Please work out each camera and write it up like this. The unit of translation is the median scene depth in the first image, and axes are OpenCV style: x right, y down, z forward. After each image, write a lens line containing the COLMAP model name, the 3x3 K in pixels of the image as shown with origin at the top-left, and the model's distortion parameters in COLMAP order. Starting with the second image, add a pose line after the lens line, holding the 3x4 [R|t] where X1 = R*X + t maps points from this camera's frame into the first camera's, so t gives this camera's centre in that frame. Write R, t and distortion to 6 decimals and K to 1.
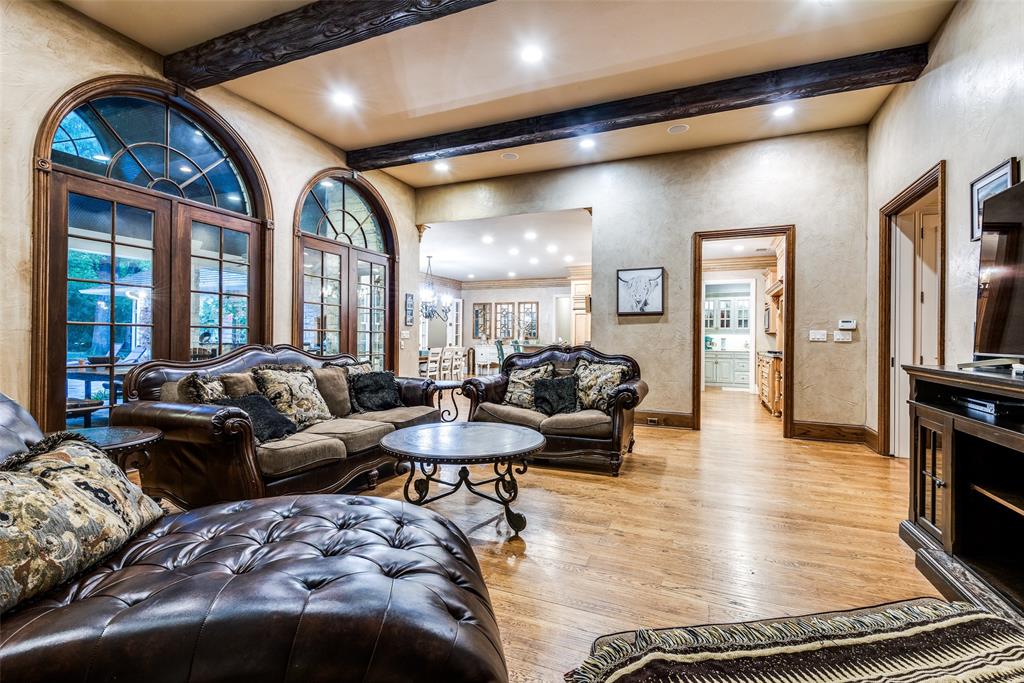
lens RADIAL K [[468.3, 0, 512.4], [0, 468.3, 341.0], [0, 0, 1]] dist [0.006124, -0.003072]
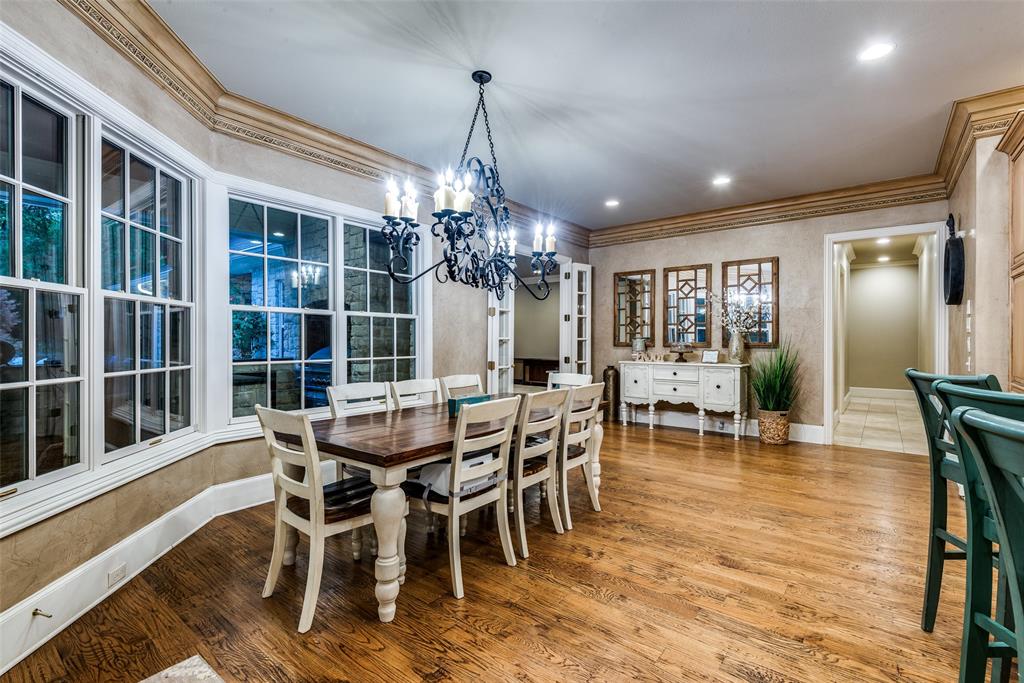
lens RADIAL K [[468.3, 0, 508.5], [0, 468.3, 342.0], [0, 0, 1]] dist [0.006124, -0.003072]
pose [[0.962679, -0.004787, -0.270604, -0.060072], [0.005029, 0.999987, 0.000199, -0.010218], [0.270600, -0.001552, 0.962691, 0.525475]]
